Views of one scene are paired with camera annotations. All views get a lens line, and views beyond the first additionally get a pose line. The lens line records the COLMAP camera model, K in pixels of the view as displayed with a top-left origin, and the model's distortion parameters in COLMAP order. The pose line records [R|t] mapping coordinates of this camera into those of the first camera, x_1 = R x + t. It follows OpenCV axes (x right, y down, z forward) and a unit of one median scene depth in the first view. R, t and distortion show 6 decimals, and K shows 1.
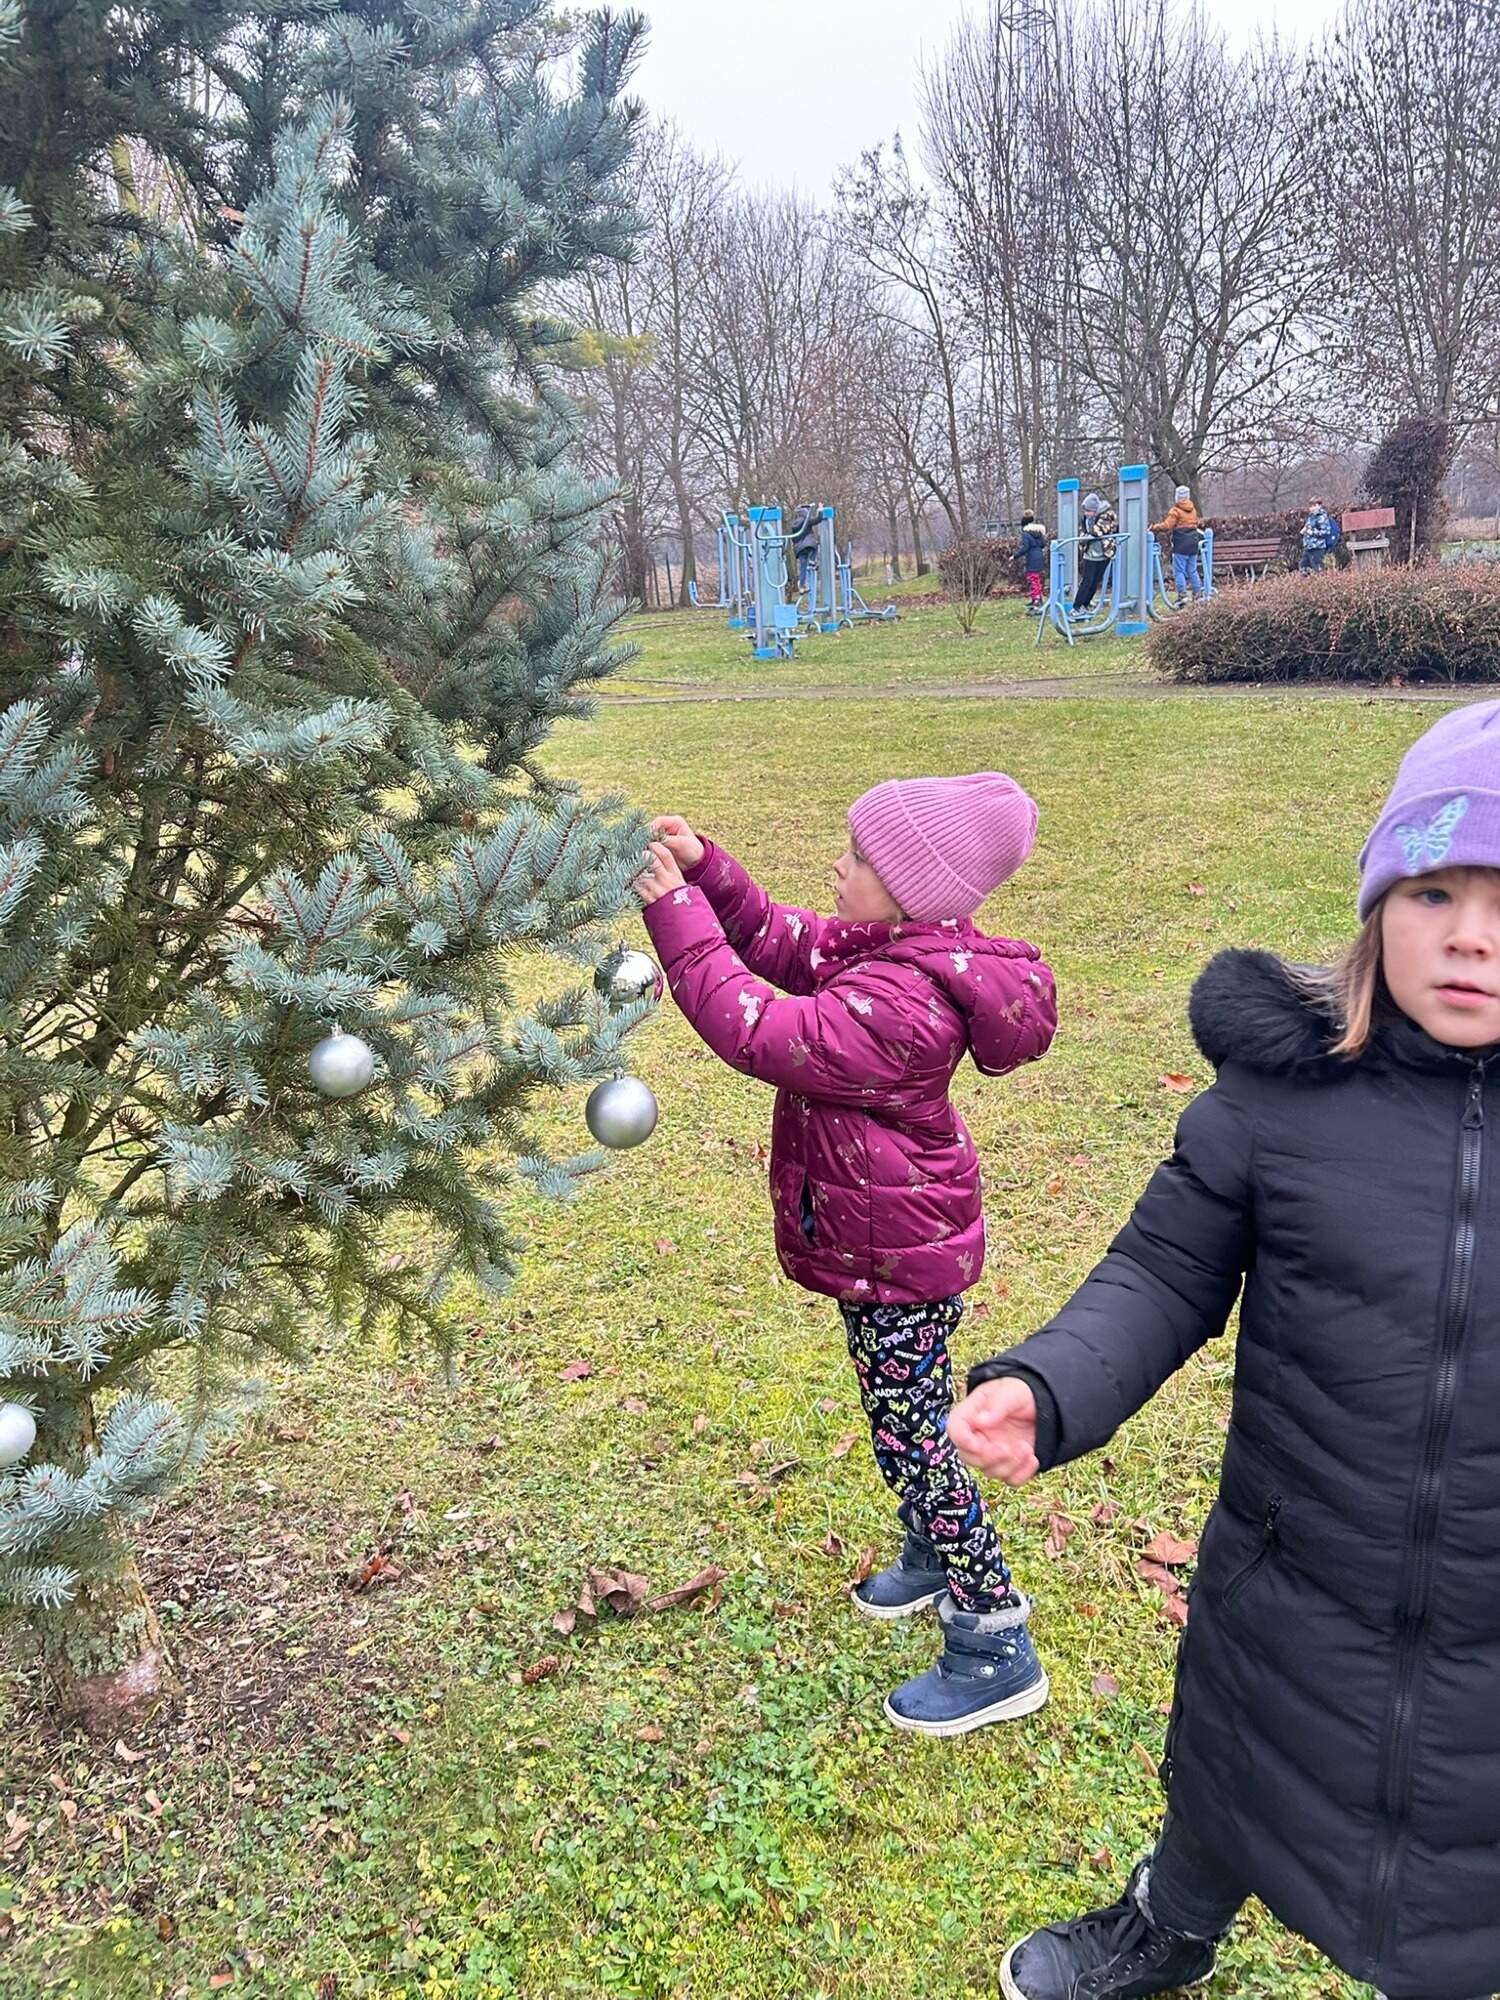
lens RADIAL K [[1507.1, 0, 746.5], [0, 1507.1, 1012.4], [0, 0, 1]] dist [0.039627, -0.040137]
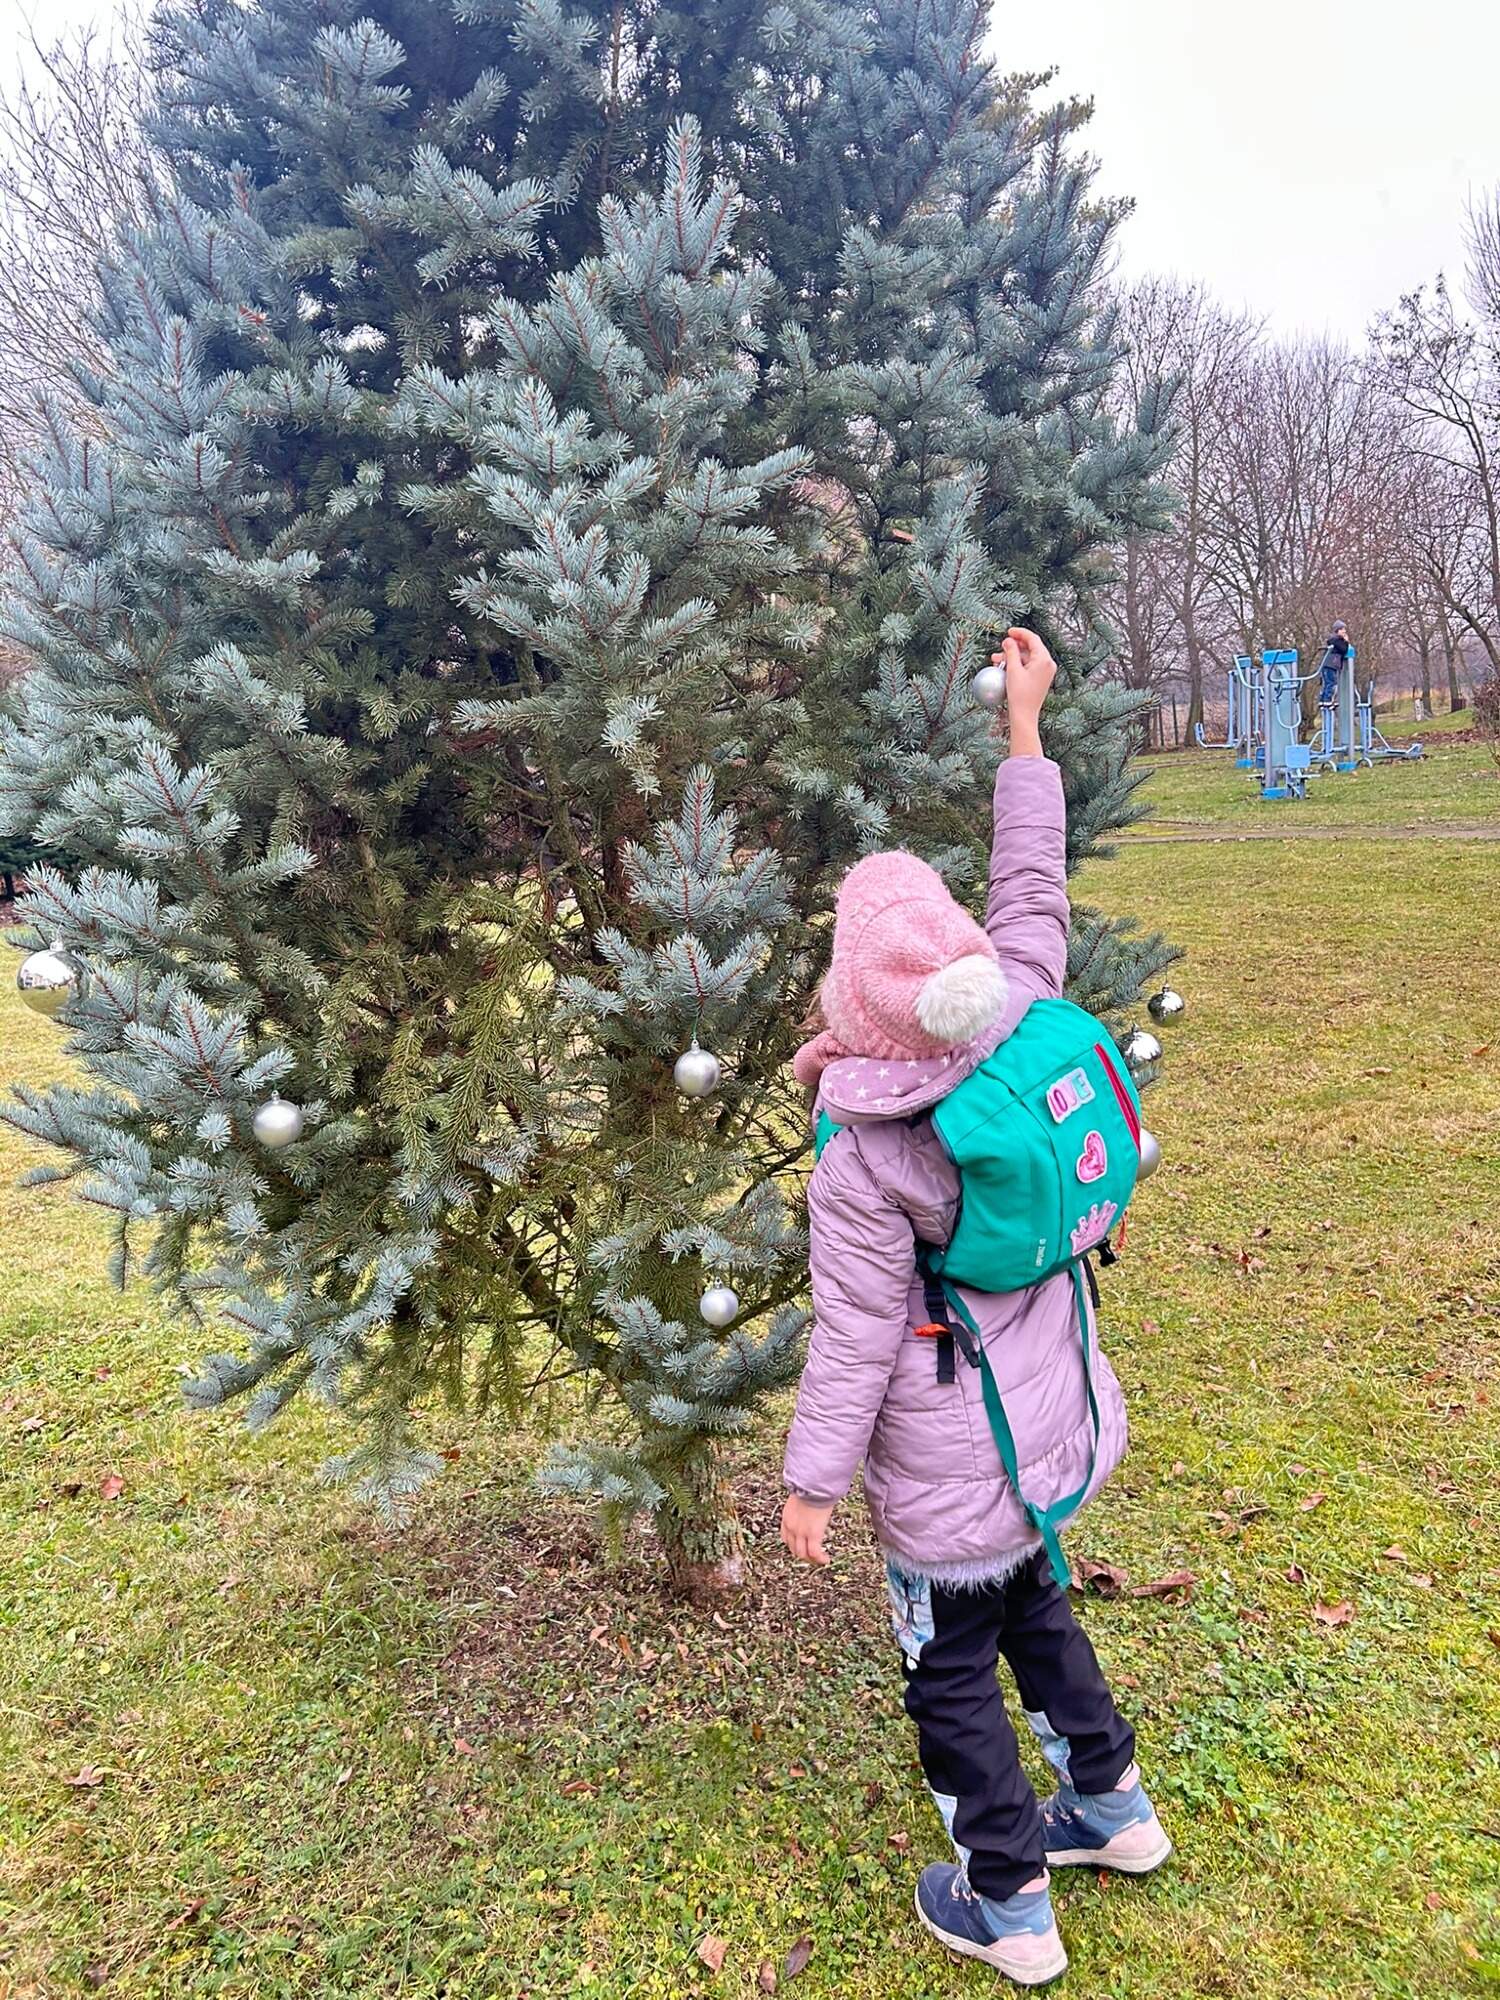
lens RADIAL K [[1507.1, 0, 729.9], [0, 1507.1, 987.6], [0, 0, 1]] dist [0.039627, -0.040137]
pose [[0.945689, 0.038834, -0.322744, 0.005263], [-0.072441, 0.993048, -0.092776, 0.045337], [0.316898, 0.111117, 0.941928, -0.244490]]
